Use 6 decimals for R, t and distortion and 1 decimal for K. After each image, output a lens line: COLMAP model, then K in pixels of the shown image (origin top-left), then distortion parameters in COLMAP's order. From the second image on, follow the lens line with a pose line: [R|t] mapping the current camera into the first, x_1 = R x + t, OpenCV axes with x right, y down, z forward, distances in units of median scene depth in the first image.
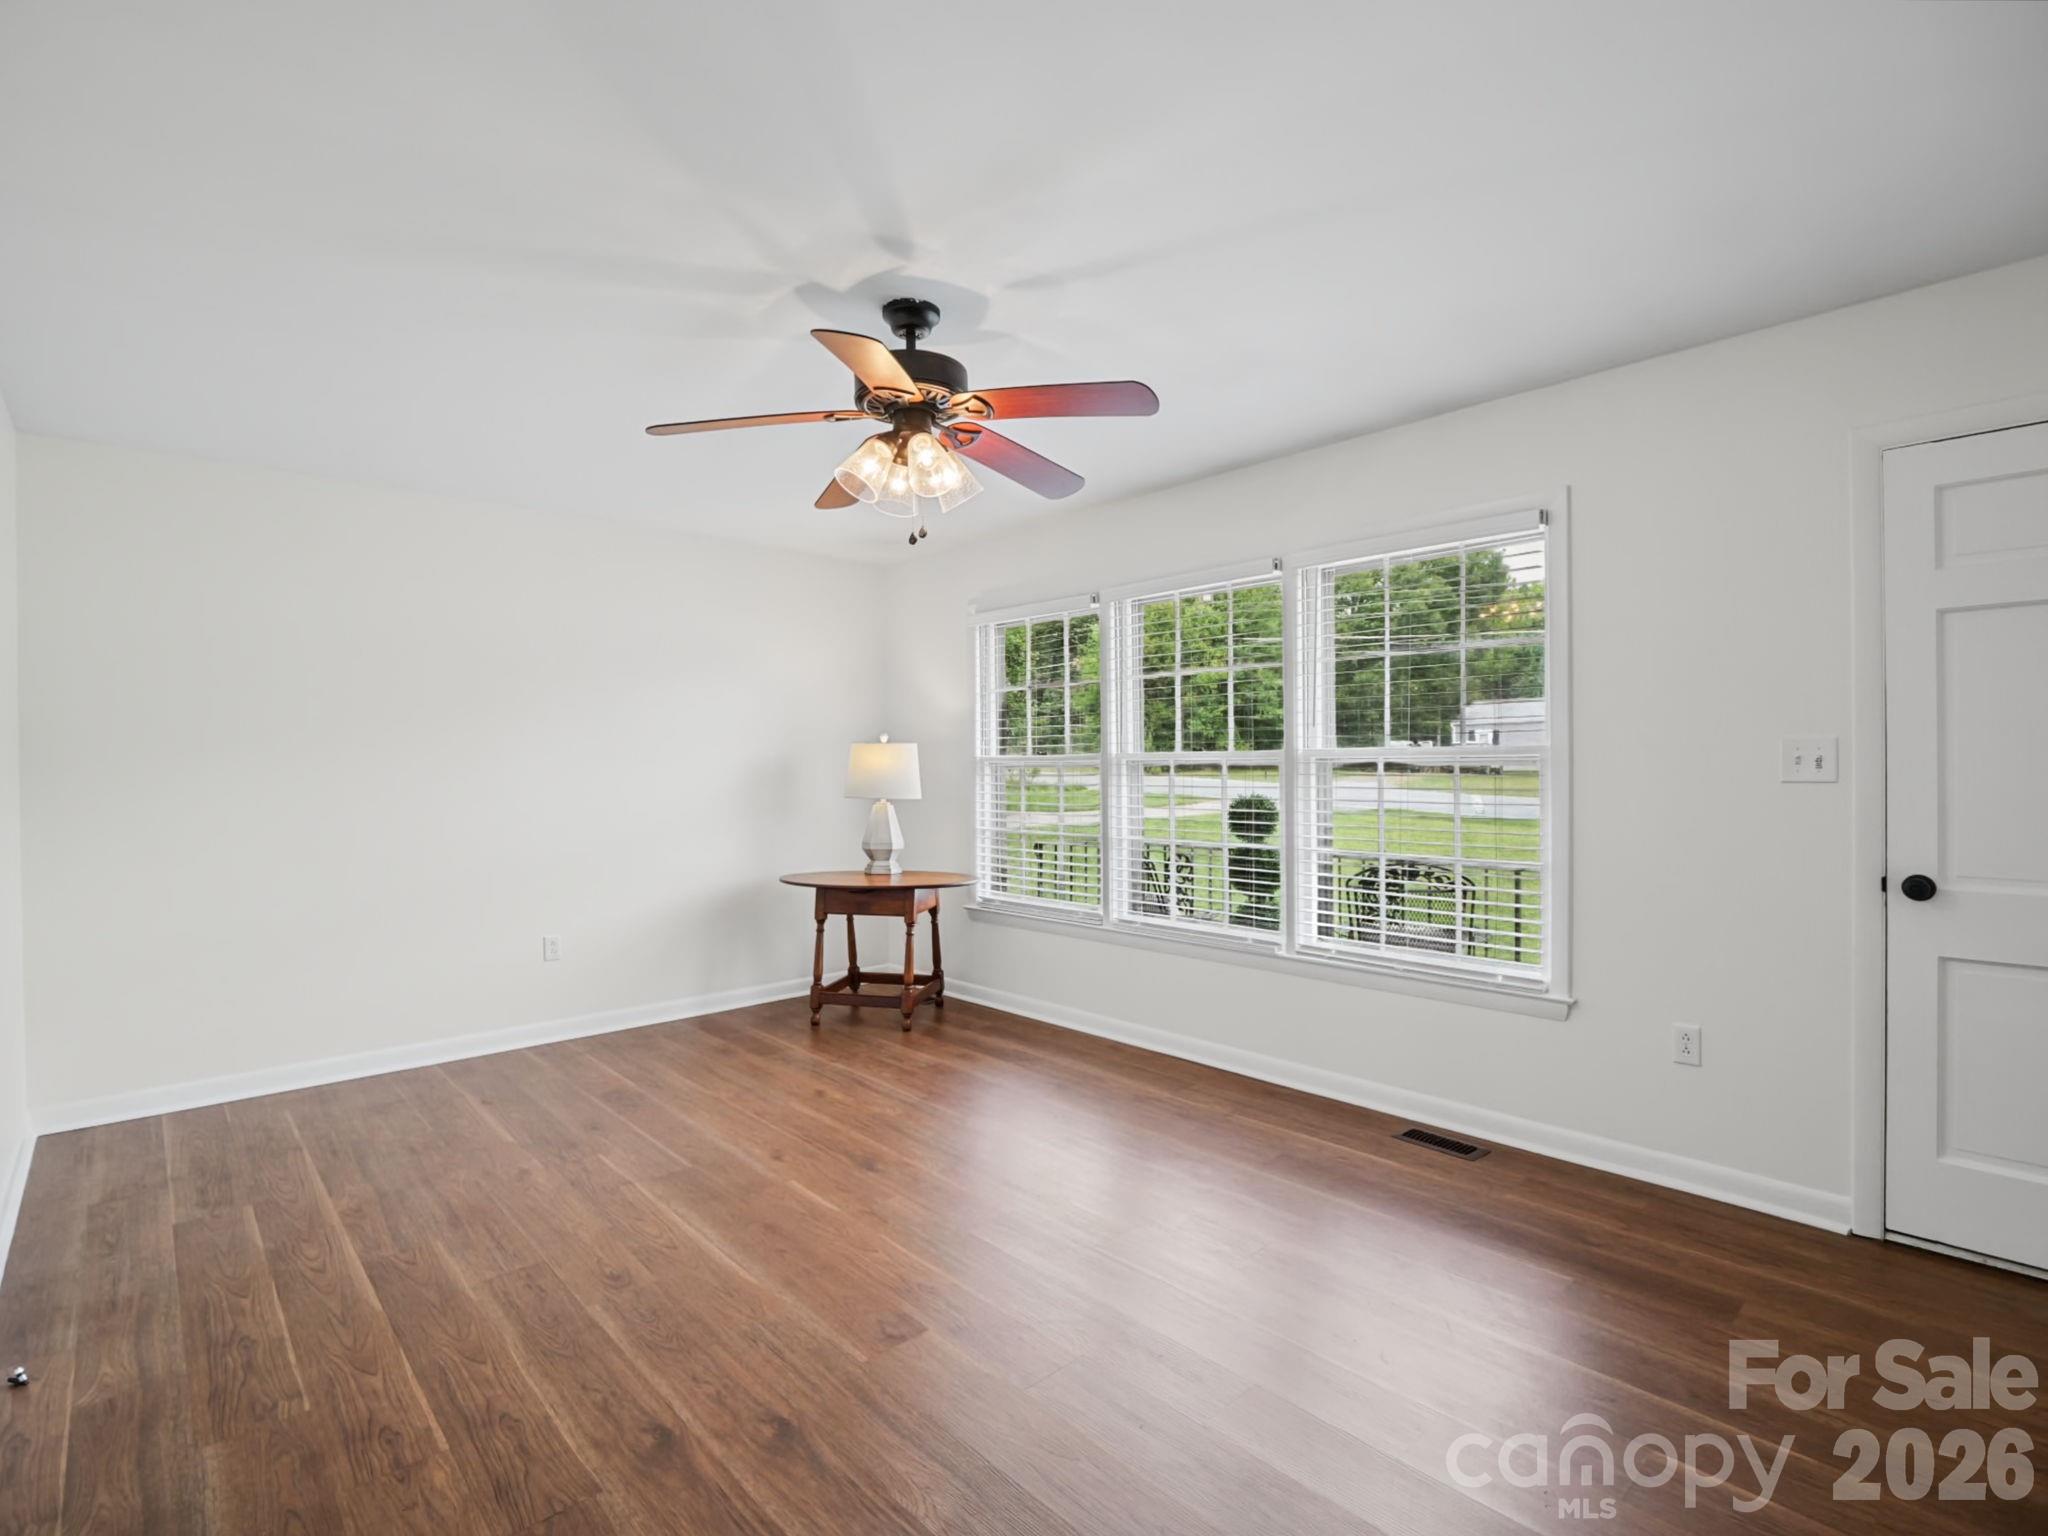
lens RADIAL K [[987.0, 0, 1028.8], [0, 987.0, 772.6], [0, 0, 1]] dist [0.001780, -0.001685]
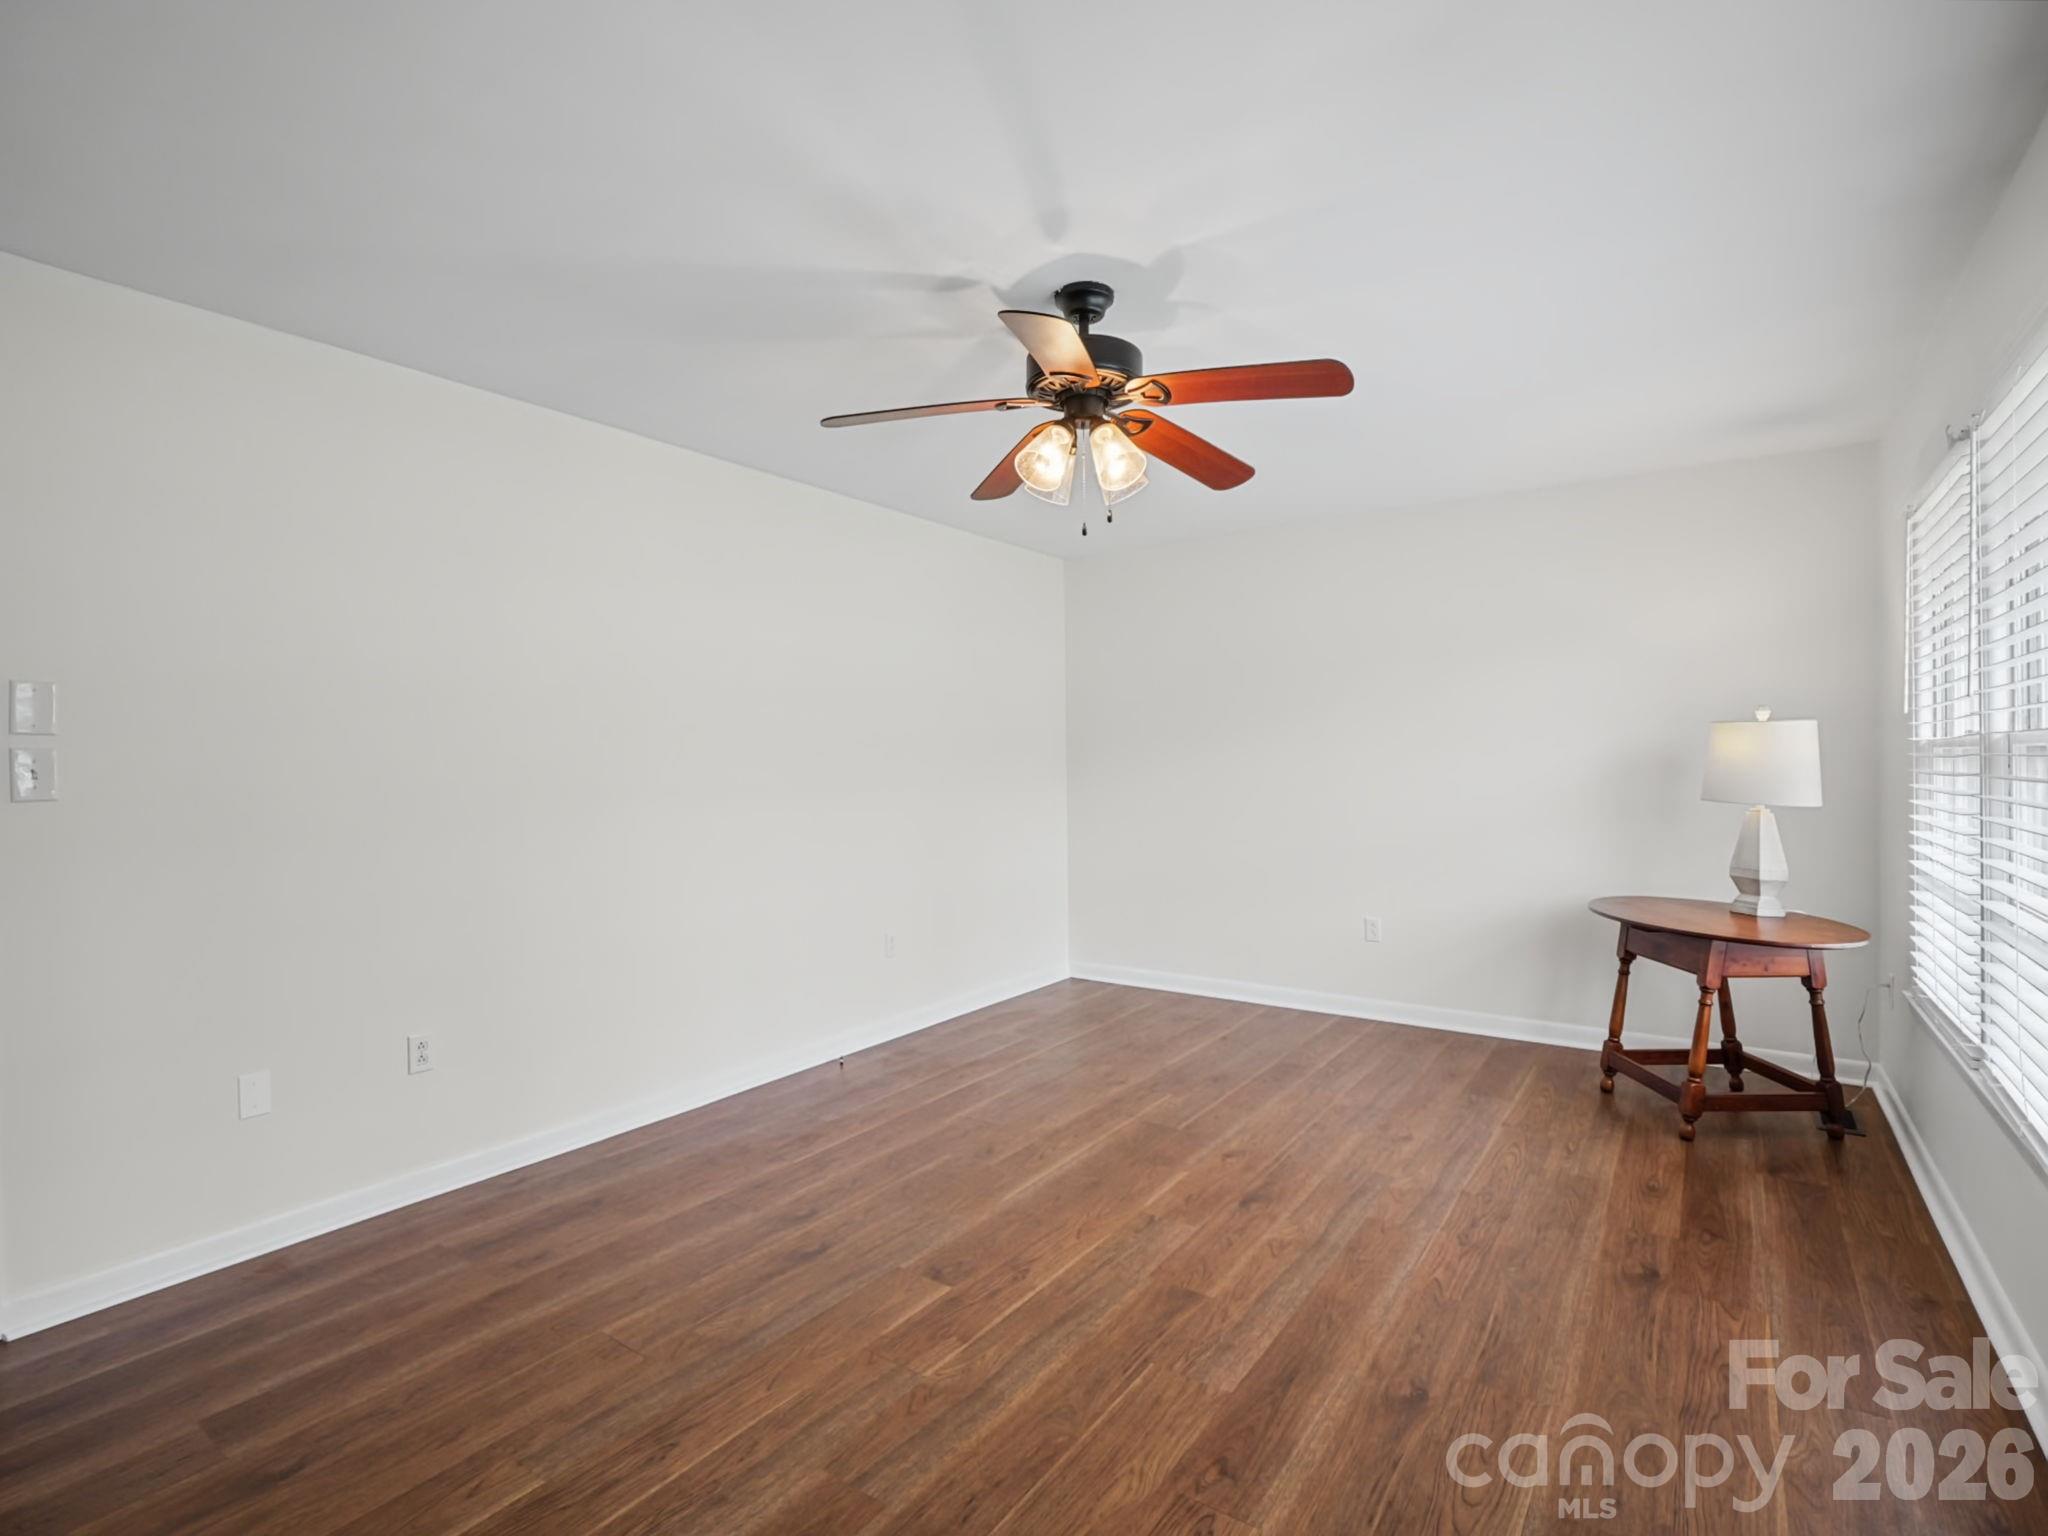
lens RADIAL K [[981.3, 0, 1015.2], [0, 981.3, 772.6], [0, 0, 1]] dist [-0.000833, 0.000191]
pose [[0.205701, 0.011877, -0.978543, 0.653804], [0.001090, 0.999923, 0.012366, -0.006369], [0.978614, -0.003610, 0.205672, 0.583731]]
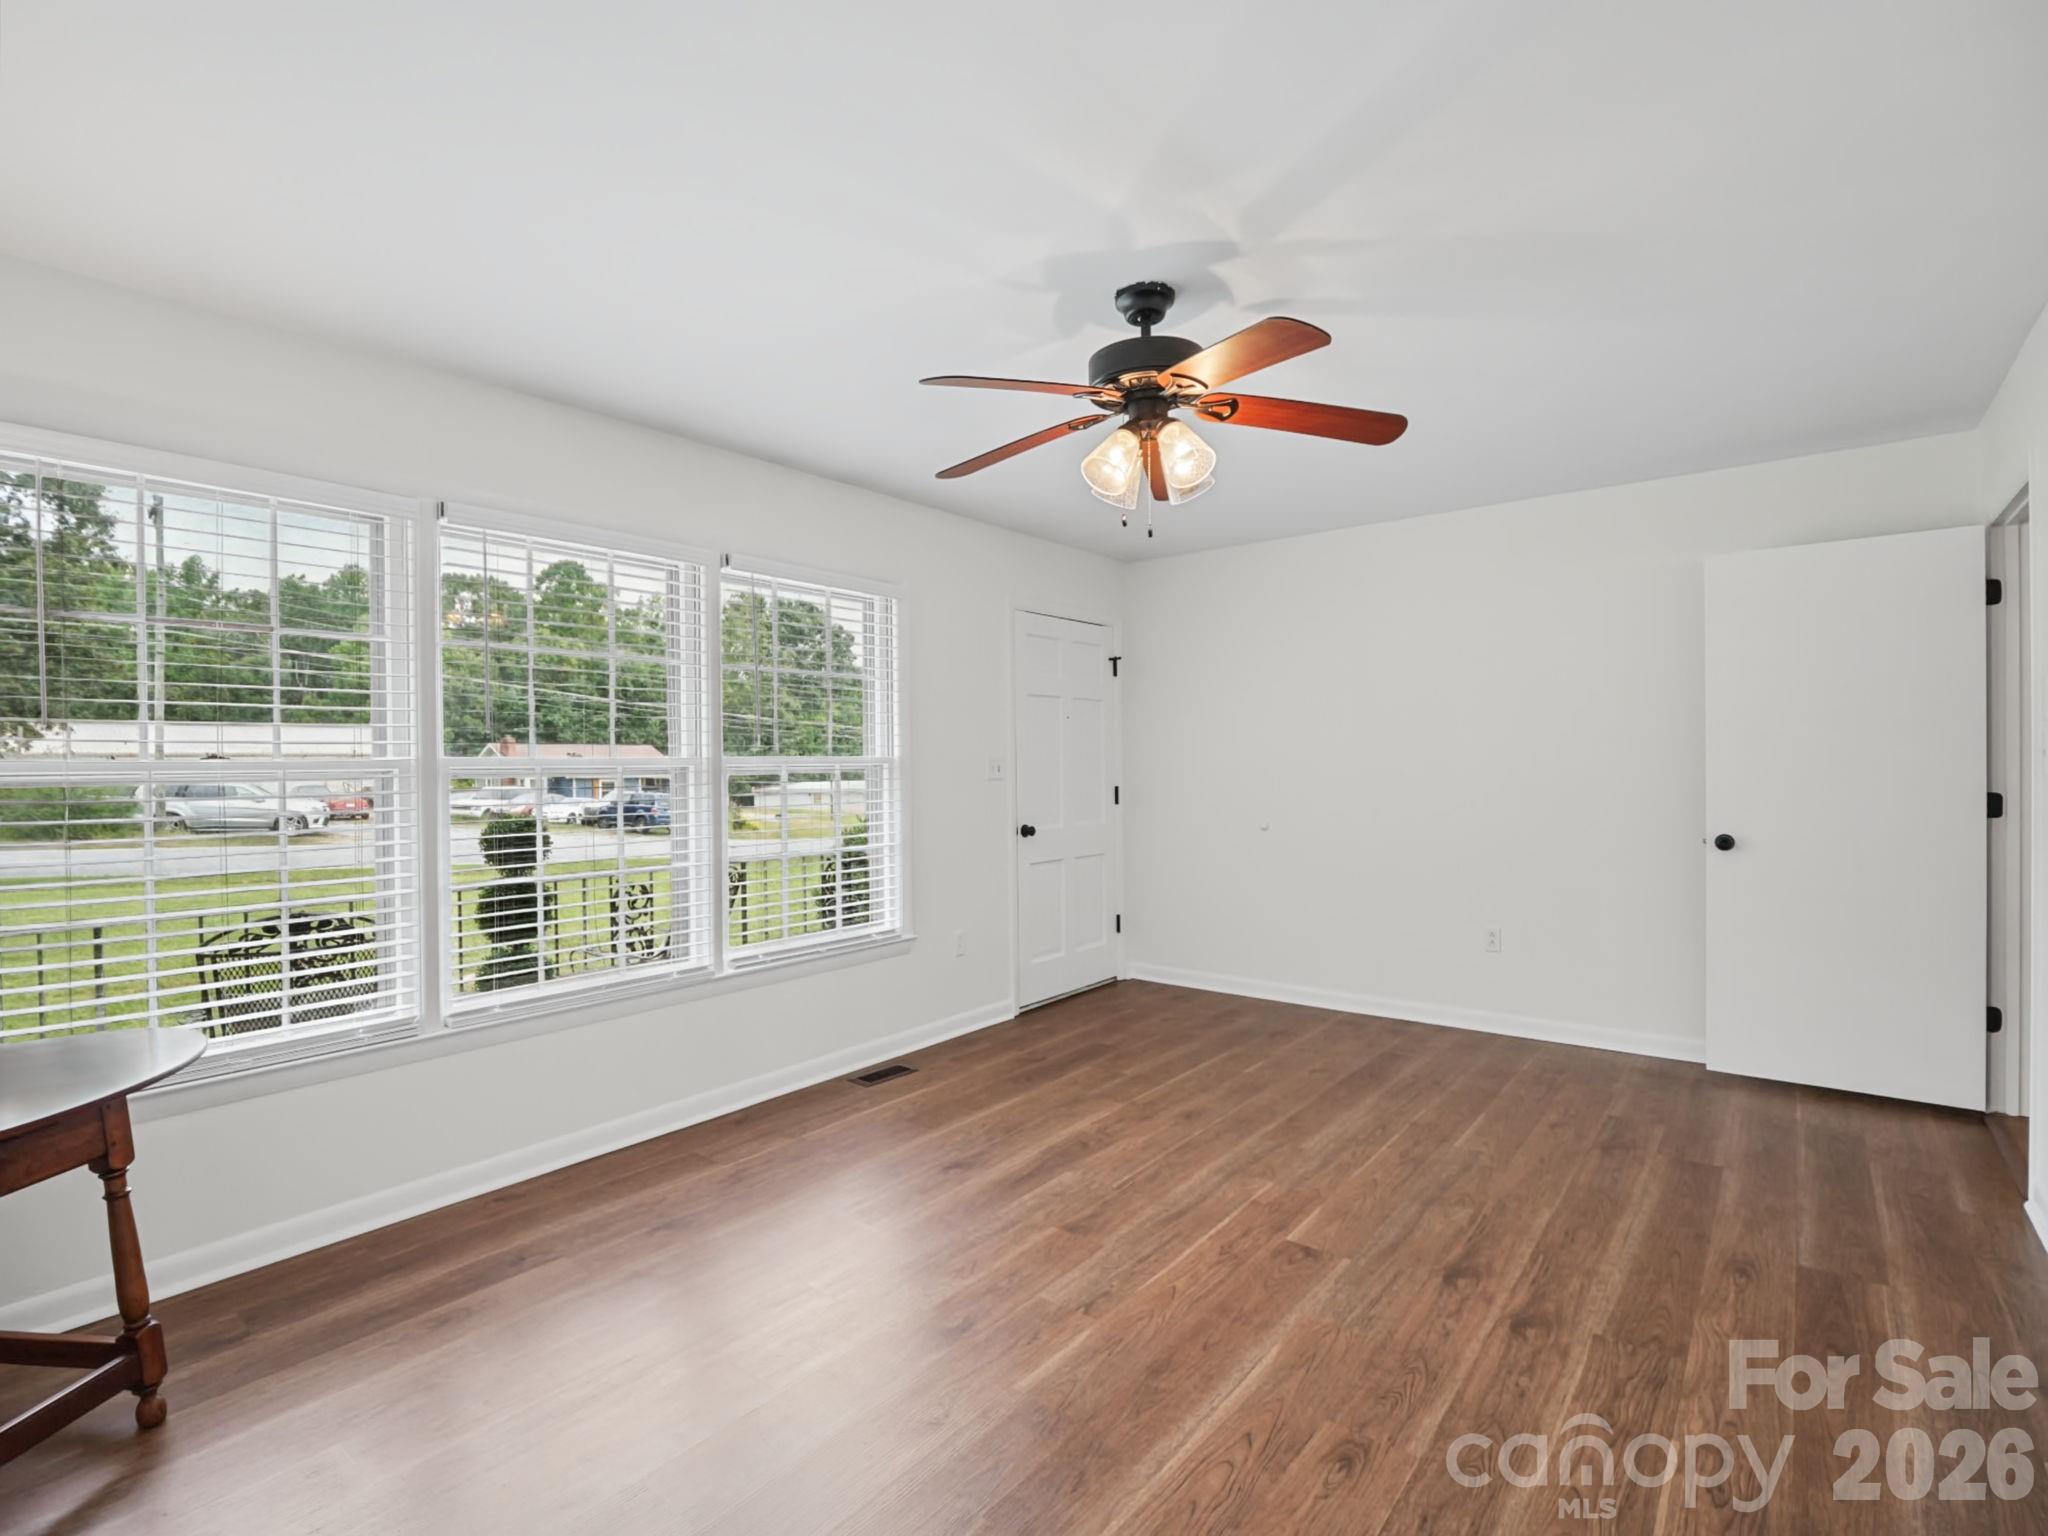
lens RADIAL K [[981.3, 0, 1015.2], [0, 981.3, 772.6], [0, 0, 1]] dist [-0.000833, 0.000191]
pose [[-0.148274, 0.004946, 0.988934, -0.837808], [0.020553, 0.999787, -0.001919, 0.000180], [-0.988733, 0.020041, -0.148344, 1.019316]]
